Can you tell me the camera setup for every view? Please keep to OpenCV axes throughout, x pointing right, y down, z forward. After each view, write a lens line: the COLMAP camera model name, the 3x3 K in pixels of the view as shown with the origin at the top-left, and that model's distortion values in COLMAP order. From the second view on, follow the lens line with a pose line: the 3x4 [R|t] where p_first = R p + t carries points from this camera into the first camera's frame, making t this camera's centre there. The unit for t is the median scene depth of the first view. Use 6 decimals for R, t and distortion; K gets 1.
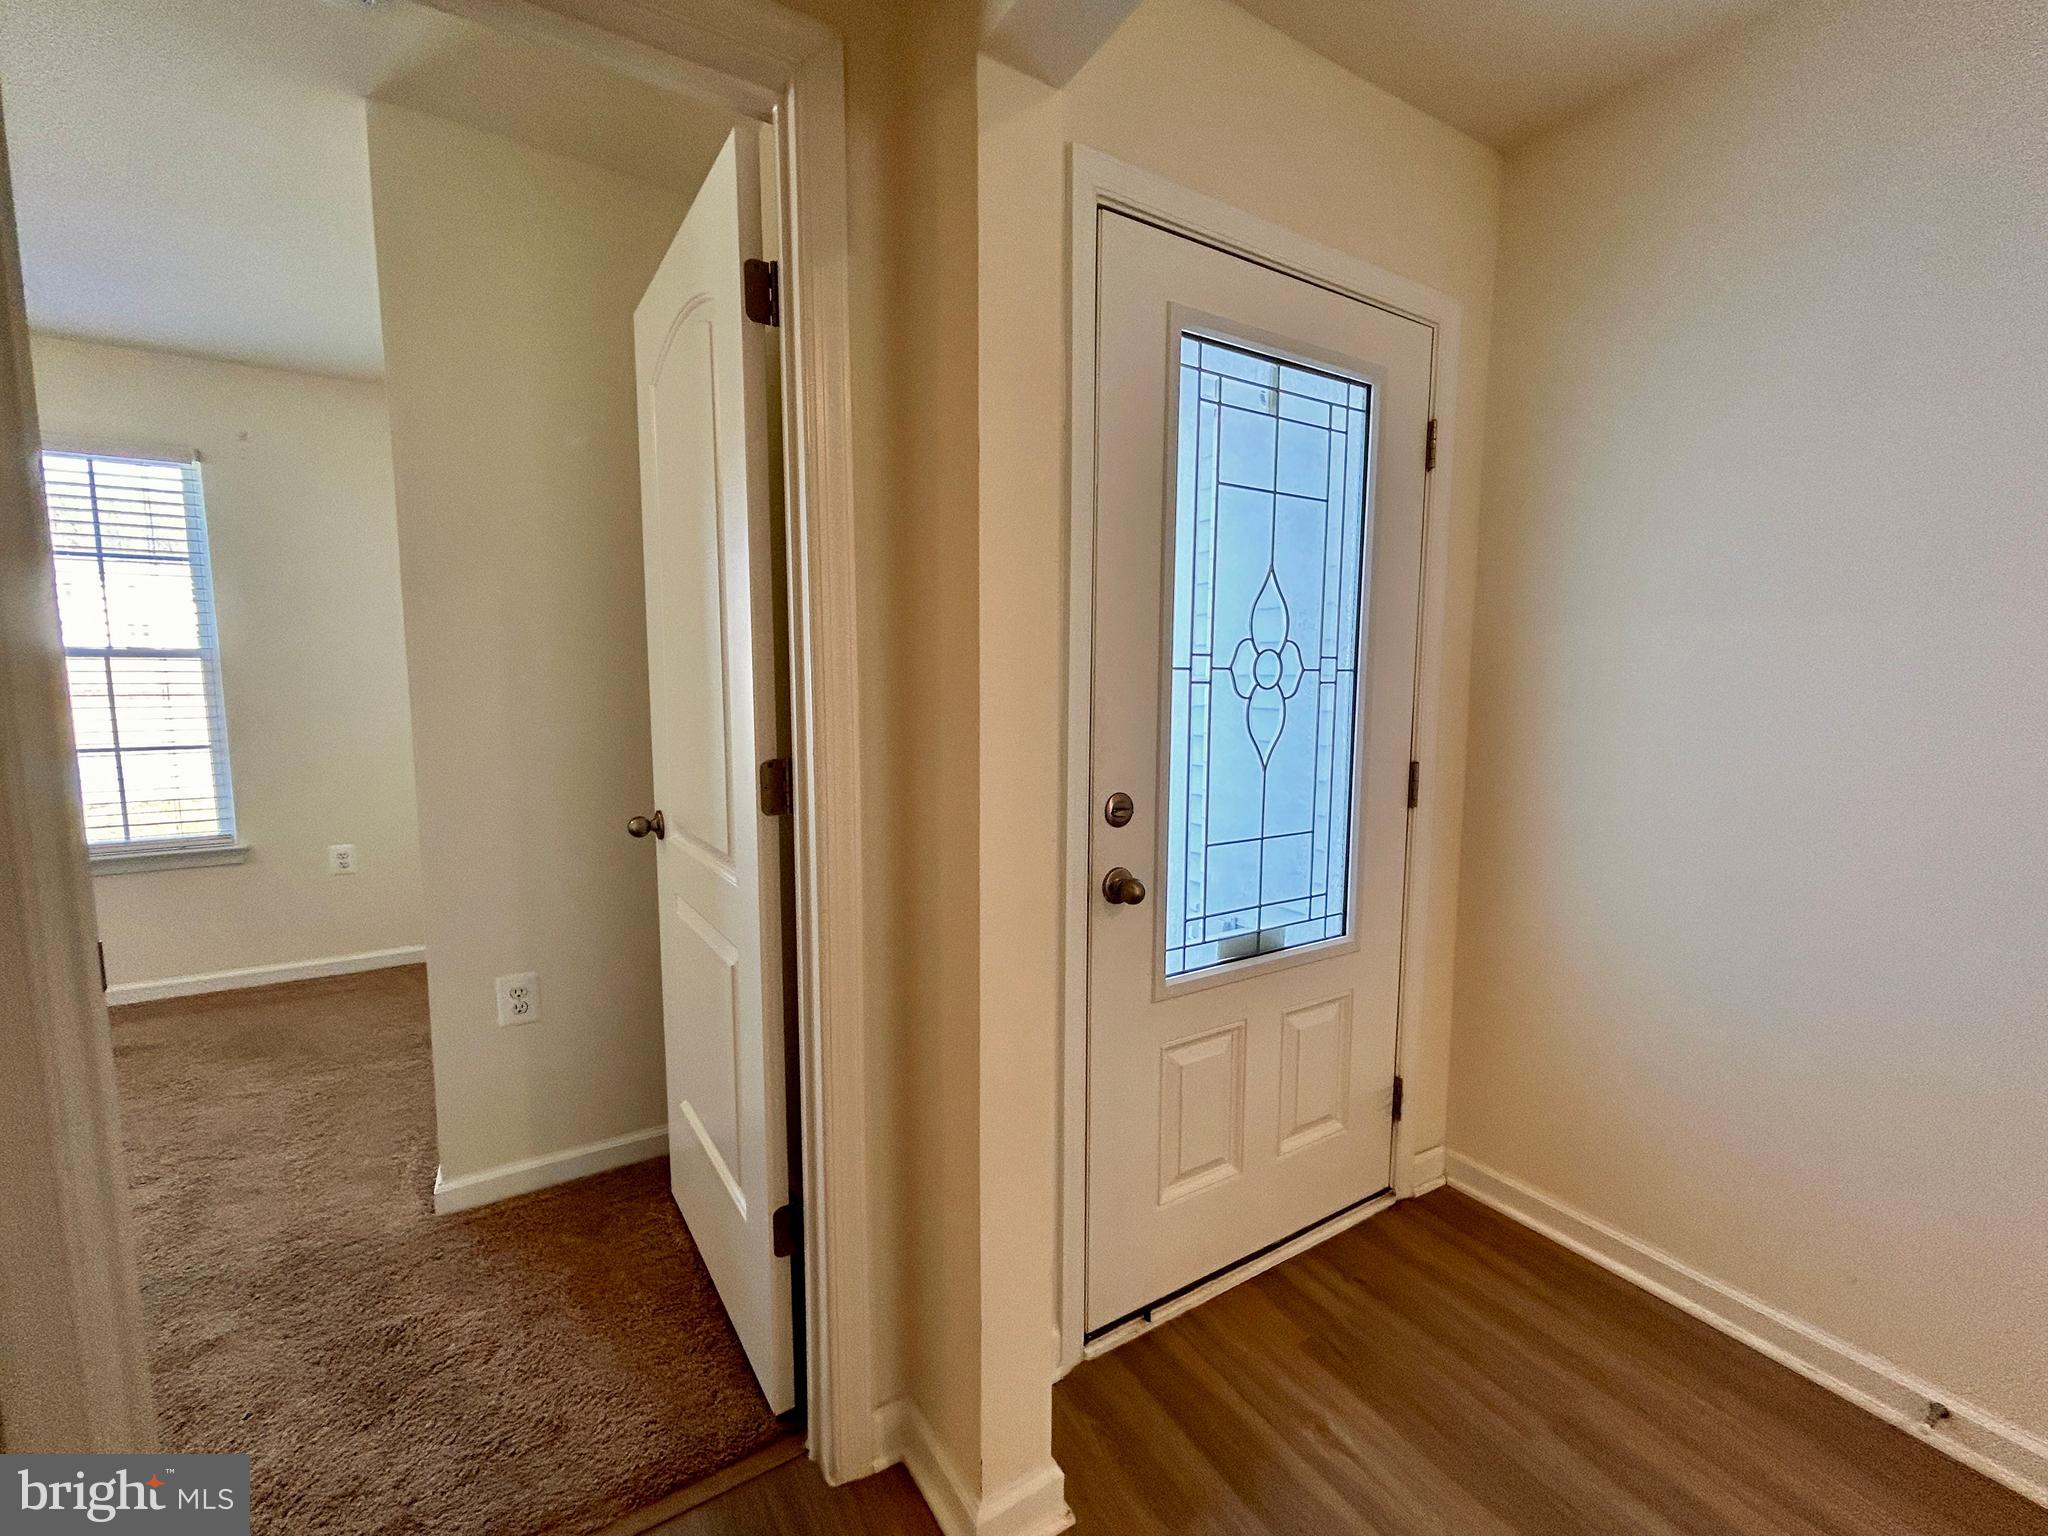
lens RADIAL K [[842.6, 0, 1027.3], [0, 842.6, 763.7], [0, 0, 1]] dist [-0.001897, 0.000490]
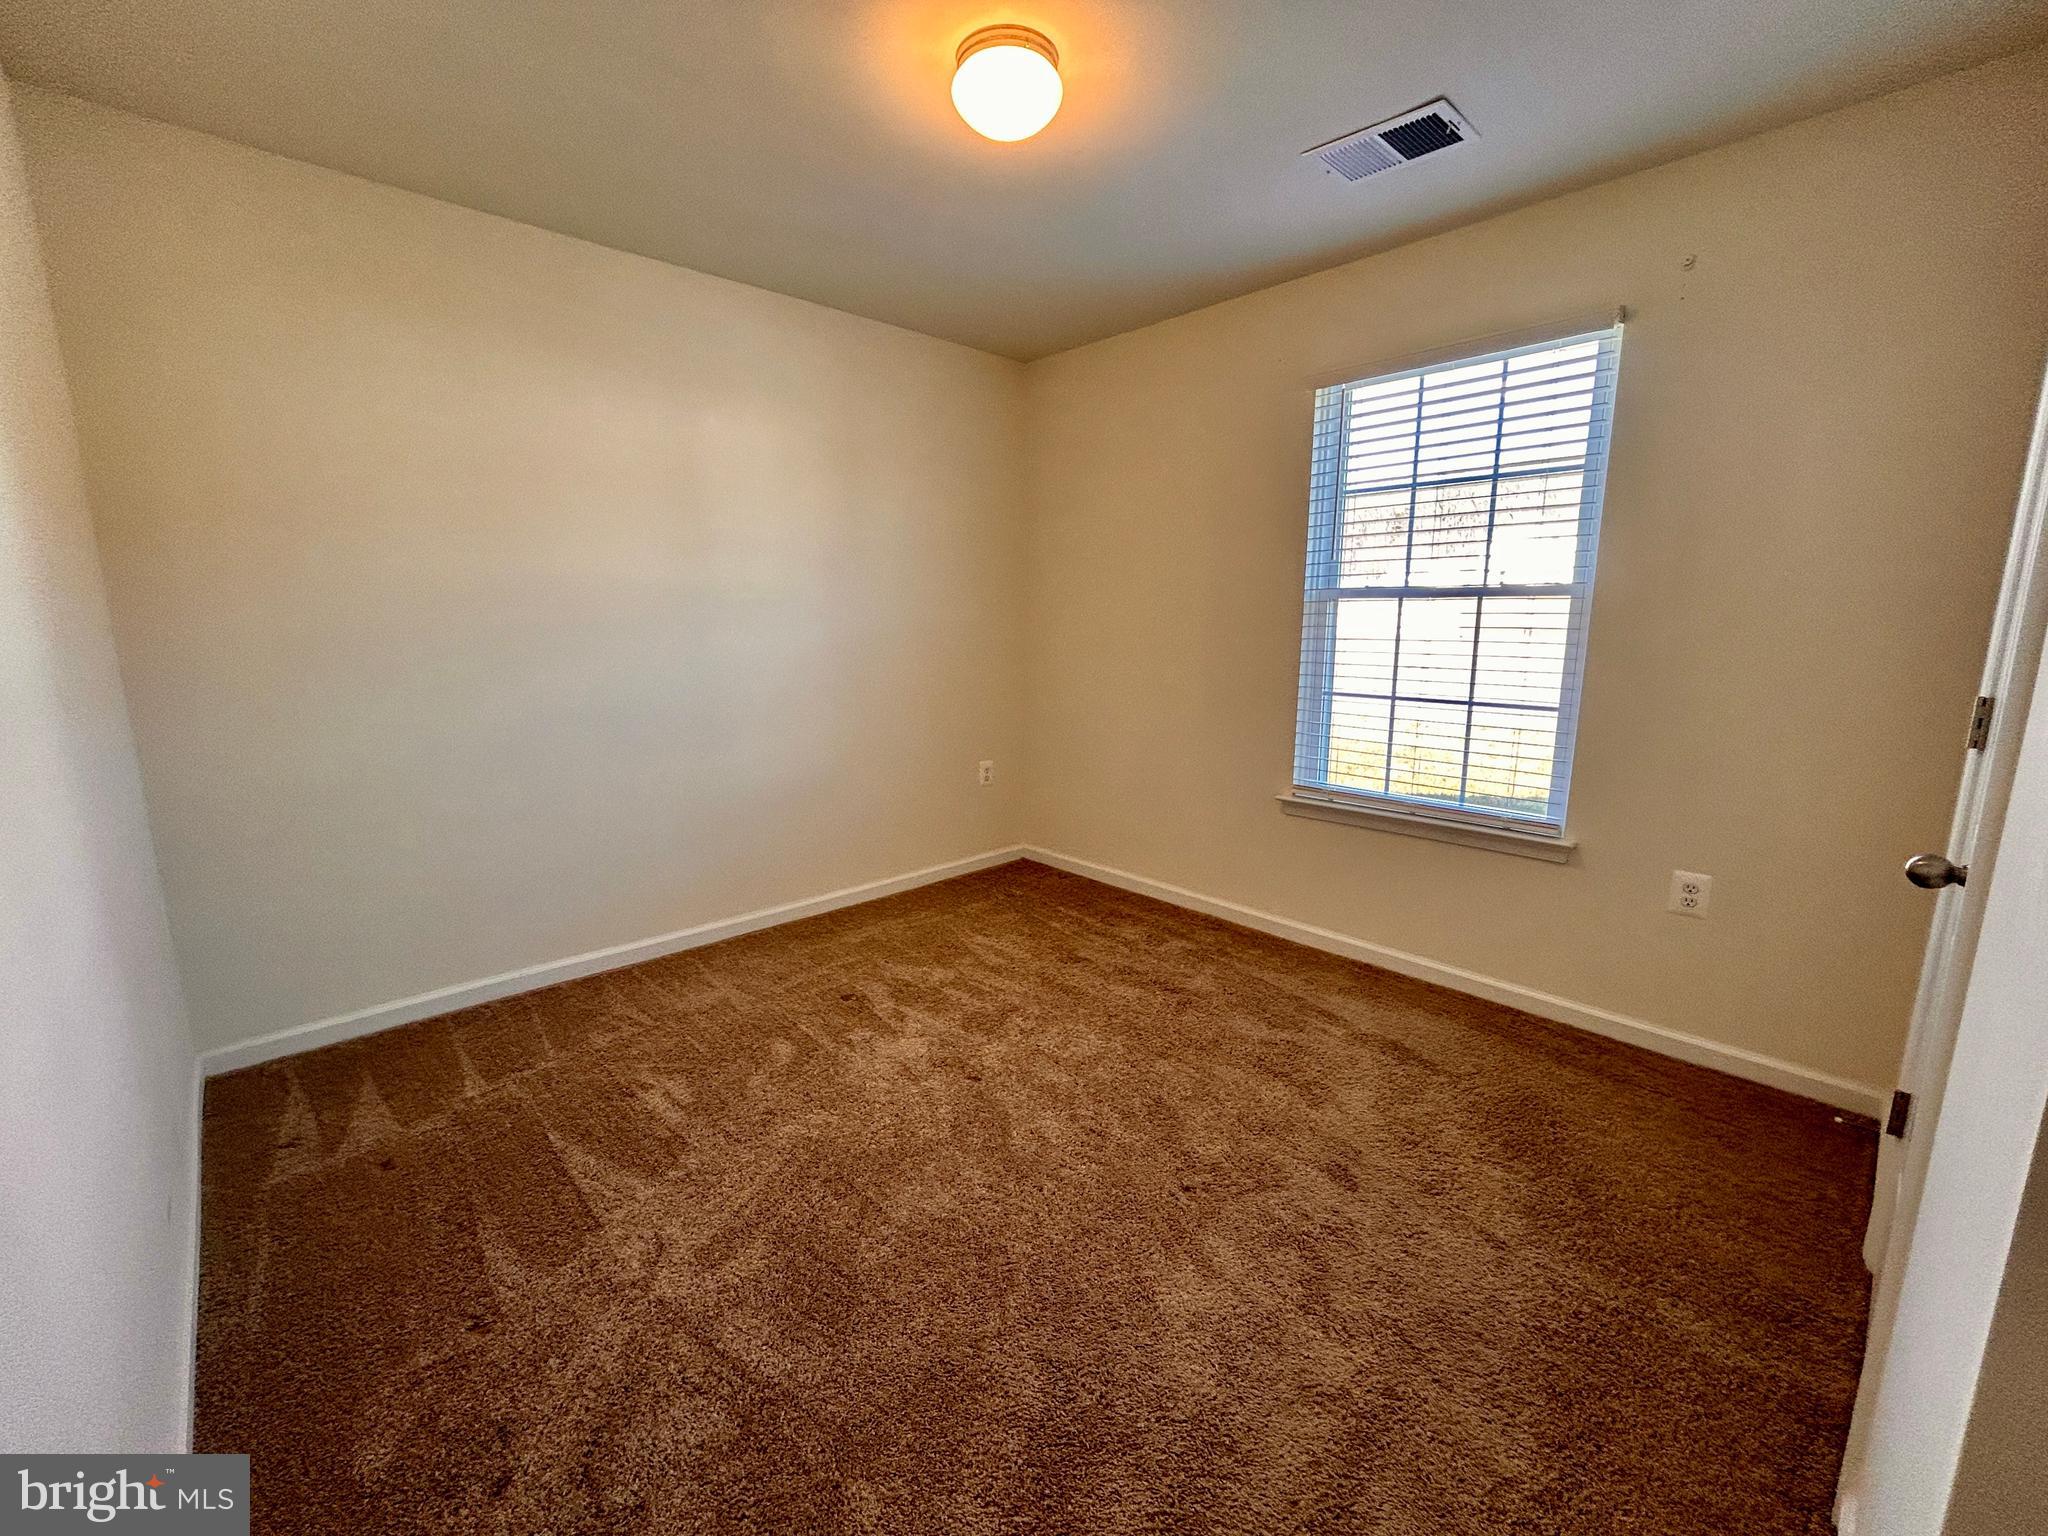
lens RADIAL K [[842.6, 0, 1019.1], [0, 842.6, 770.9], [0, 0, 1]] dist [-0.001897, 0.000490]
pose [[0.206600, 0.177408, -0.962207, -0.319867], [-0.095887, 0.982361, 0.160536, -0.043477], [0.973716, 0.059097, 0.219967, 0.351510]]
